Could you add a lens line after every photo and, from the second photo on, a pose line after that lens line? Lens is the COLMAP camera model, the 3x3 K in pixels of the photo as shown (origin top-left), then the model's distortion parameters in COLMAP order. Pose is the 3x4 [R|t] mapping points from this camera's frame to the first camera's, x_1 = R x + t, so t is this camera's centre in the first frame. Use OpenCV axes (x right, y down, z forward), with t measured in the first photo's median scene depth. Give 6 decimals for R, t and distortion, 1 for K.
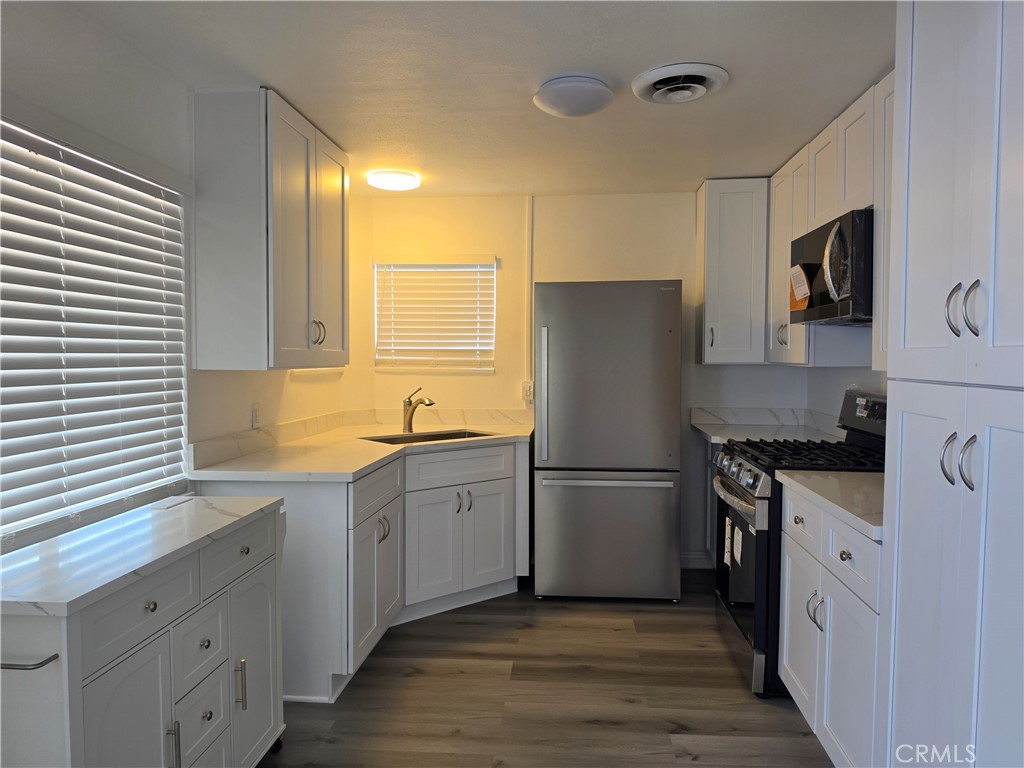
lens RADIAL K [[735.5, 0, 513.0], [0, 735.5, 381.6], [0, 0, 1]] dist [0.058294, -0.064550]
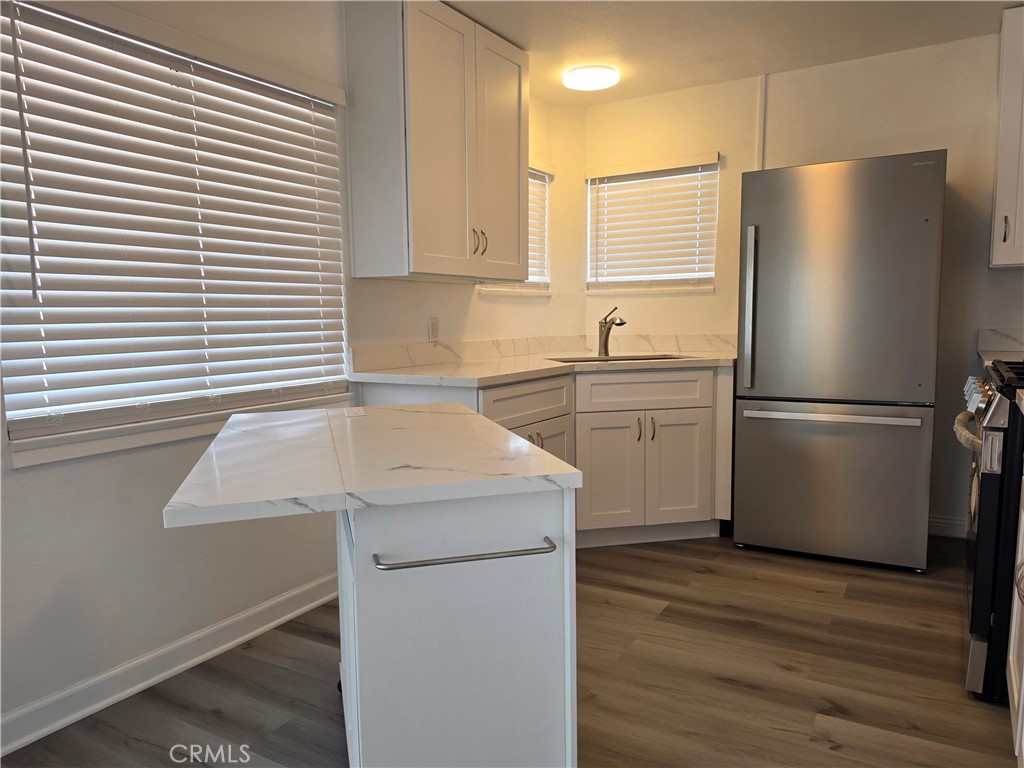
lens RADIAL K [[735.5, 0, 500.1], [0, 735.5, 393.0], [0, 0, 1]] dist [0.058294, -0.064550]
pose [[0.891399, 0.033266, -0.451998, 0.231436], [-0.001442, 0.997506, 0.070570, 0.071815], [0.453218, -0.062254, 0.889223, 0.149784]]
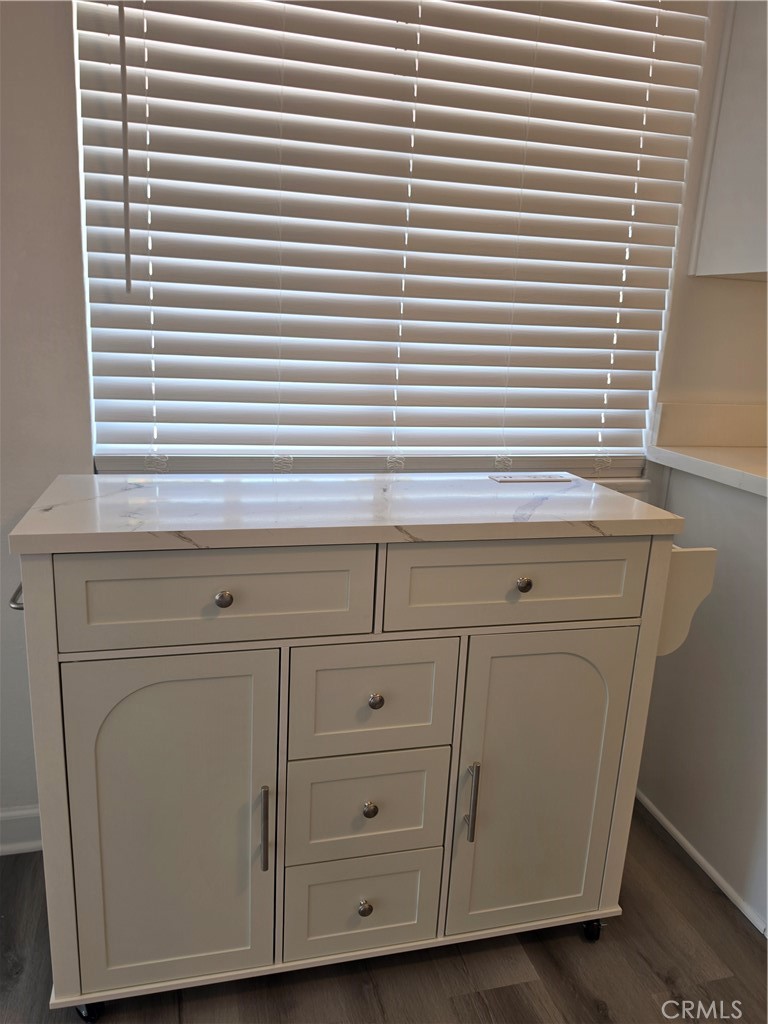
lens RADIAL K [[735.5, 0, 374.6], [0, 735.5, 502.0], [0, 0, 1]] dist [0.058294, -0.064550]
pose [[0.334250, 0.236733, -0.912269, 0.062114], [-0.082393, 0.971574, 0.221934, 0.046430], [0.938876, 0.000983, 0.344254, 0.554984]]
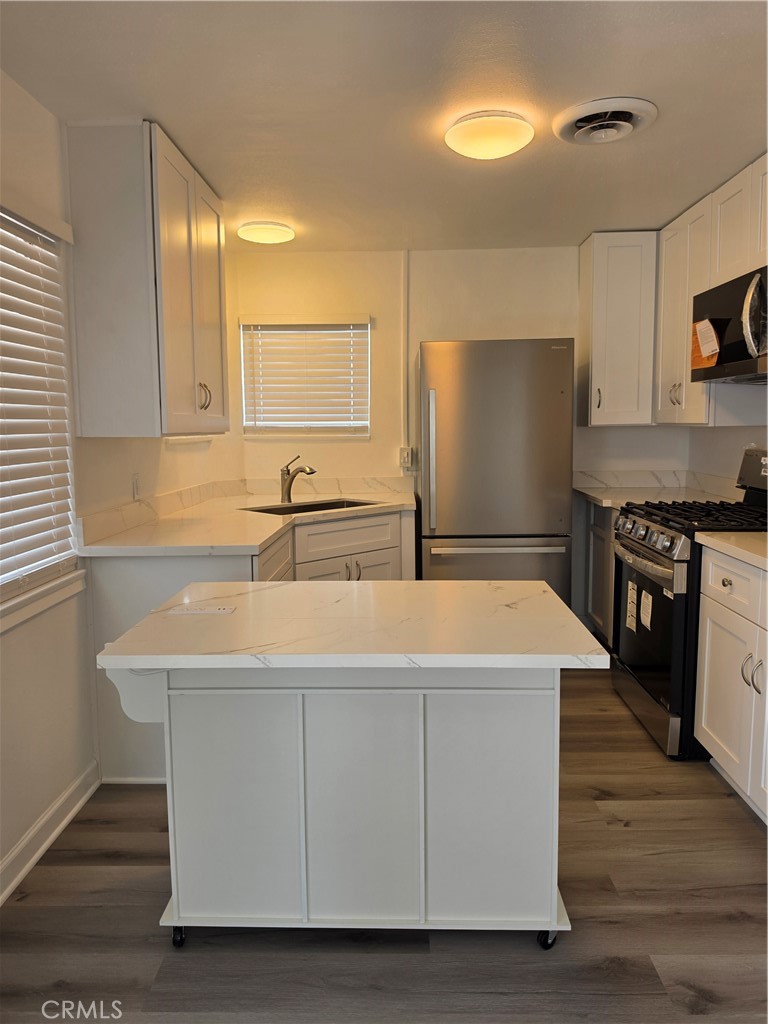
lens RADIAL K [[735.5, 0, 380.9], [0, 735.5, 496.7], [0, 0, 1]] dist [0.058294, -0.064550]
pose [[0.997748, -0.019215, 0.064257, -0.115197], [0.015221, 0.997955, 0.062079, 0.005932], [-0.065319, -0.060961, 0.996001, 0.055998]]
